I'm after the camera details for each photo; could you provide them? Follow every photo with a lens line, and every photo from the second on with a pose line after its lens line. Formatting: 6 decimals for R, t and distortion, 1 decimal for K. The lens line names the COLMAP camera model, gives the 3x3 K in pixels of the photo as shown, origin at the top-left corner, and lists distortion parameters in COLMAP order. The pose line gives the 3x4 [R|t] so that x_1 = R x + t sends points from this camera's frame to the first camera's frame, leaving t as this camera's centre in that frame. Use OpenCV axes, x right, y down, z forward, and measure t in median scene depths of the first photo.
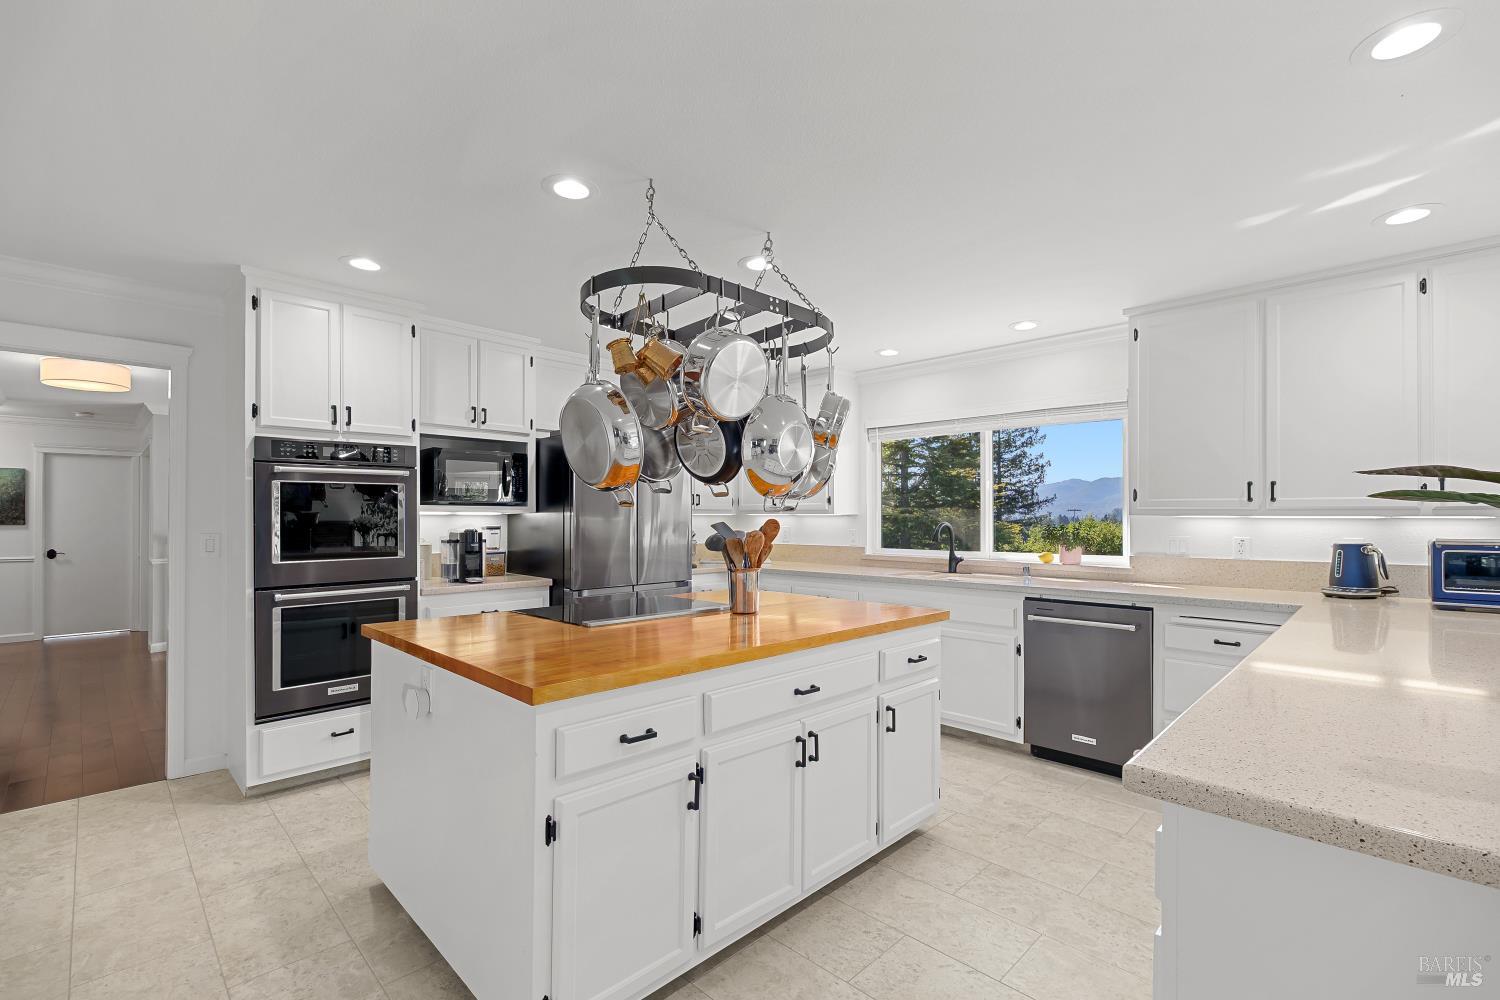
lens RADIAL K [[668.9, 0, 746.6], [0, 668.9, 505.9], [0, 0, 1]] dist [0.000516, -0.000491]
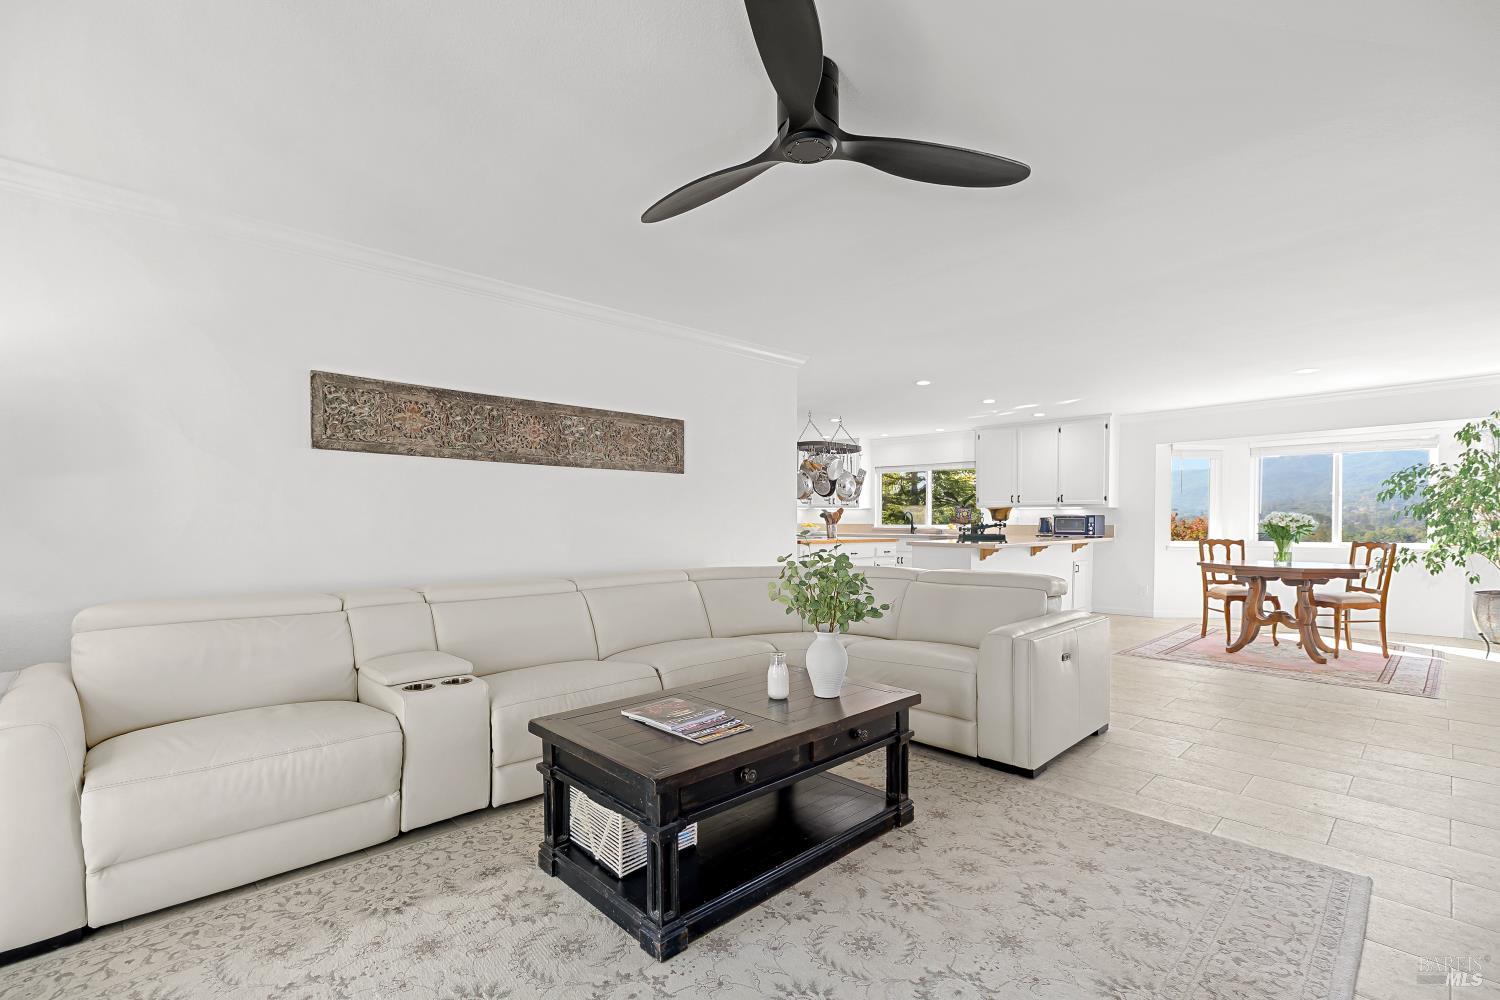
lens RADIAL K [[668.9, 0, 760.1], [0, 668.9, 502.2], [0, 0, 1]] dist [0.000516, -0.000491]
pose [[0.999977, 0.002850, -0.006095, -0.314641], [-0.002882, 0.999982, -0.005237, 0.012773], [0.006080, 0.005254, 0.999968, -2.076449]]
